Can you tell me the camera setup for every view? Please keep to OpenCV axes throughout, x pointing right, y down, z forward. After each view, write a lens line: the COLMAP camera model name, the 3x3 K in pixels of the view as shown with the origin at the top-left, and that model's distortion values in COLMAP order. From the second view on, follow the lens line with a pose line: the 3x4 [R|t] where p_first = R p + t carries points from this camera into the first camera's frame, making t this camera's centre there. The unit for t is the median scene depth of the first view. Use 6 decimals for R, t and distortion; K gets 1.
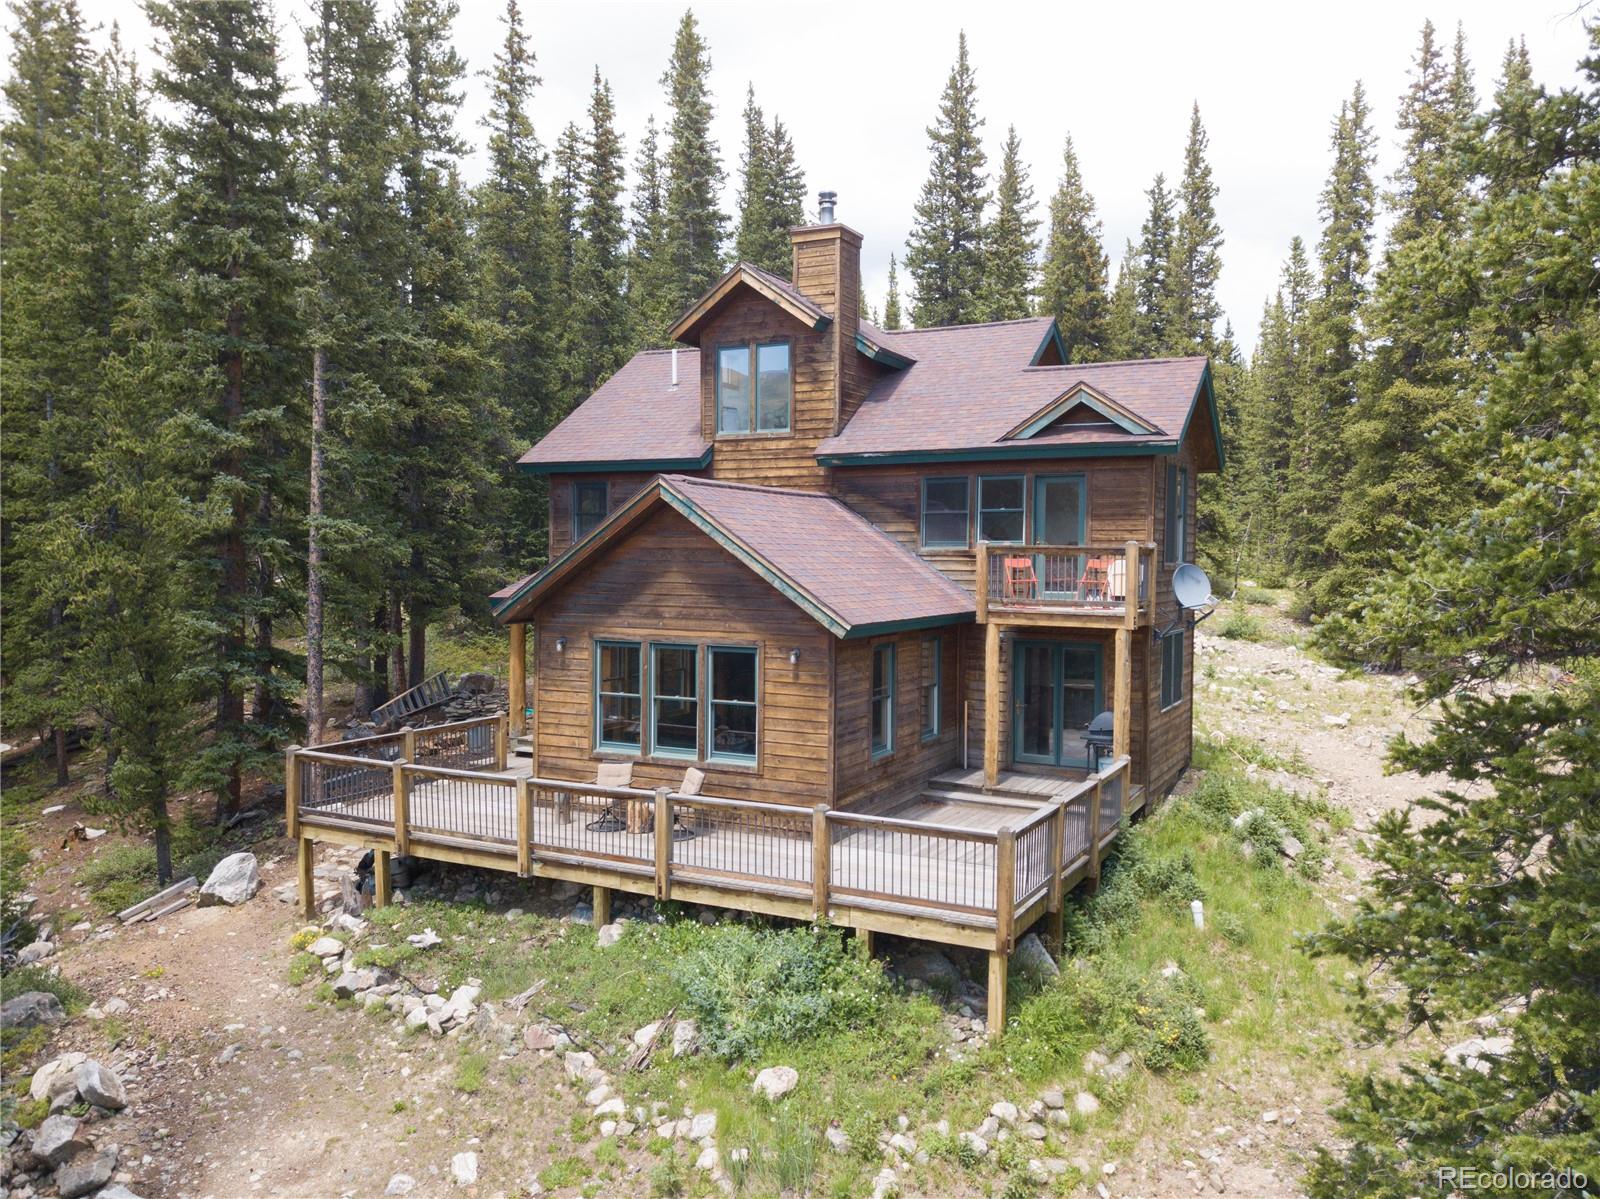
lens RADIAL K [[1221.1, 0, 800.0], [0, 1221.1, 599.5], [0, 0, 1]] dist [0.004754, -0.004788]
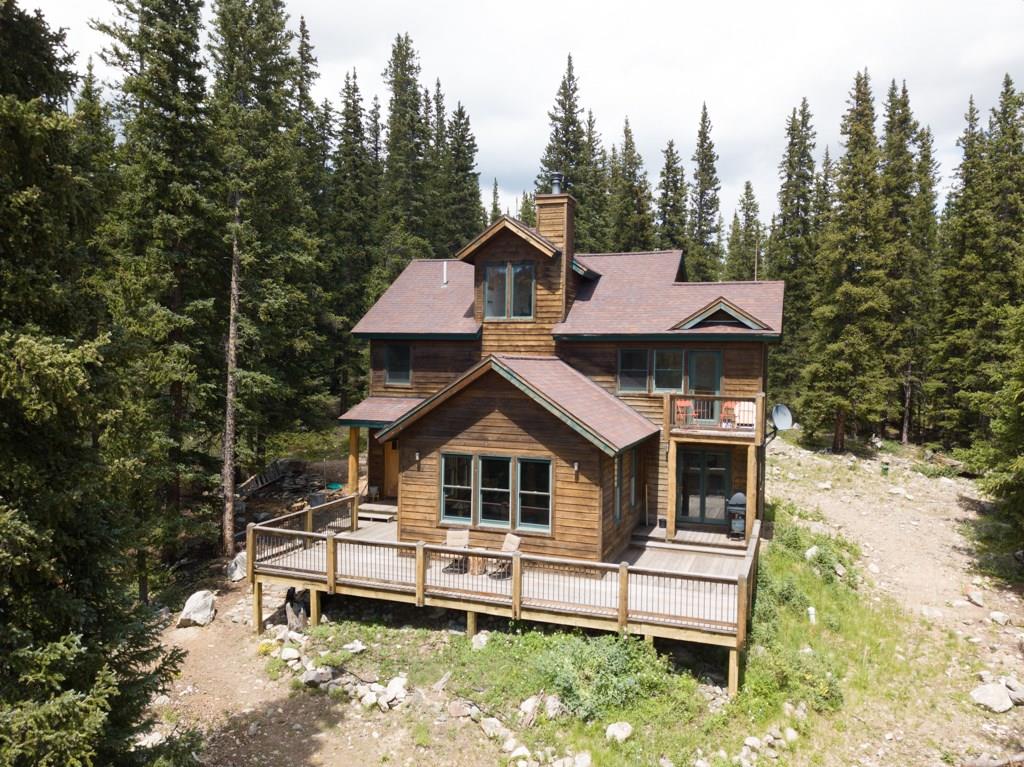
lens RADIAL K [[778.7, 0, 512.0], [0, 778.7, 383.5], [0, 0, 1]] dist [0.006939, -0.002296]
pose [[0.991624, 0.004286, 0.129089, -0.199336], [-0.003250, 0.999961, -0.008241, -0.049252], [-0.129120, 0.007752, 0.991599, -0.033081]]
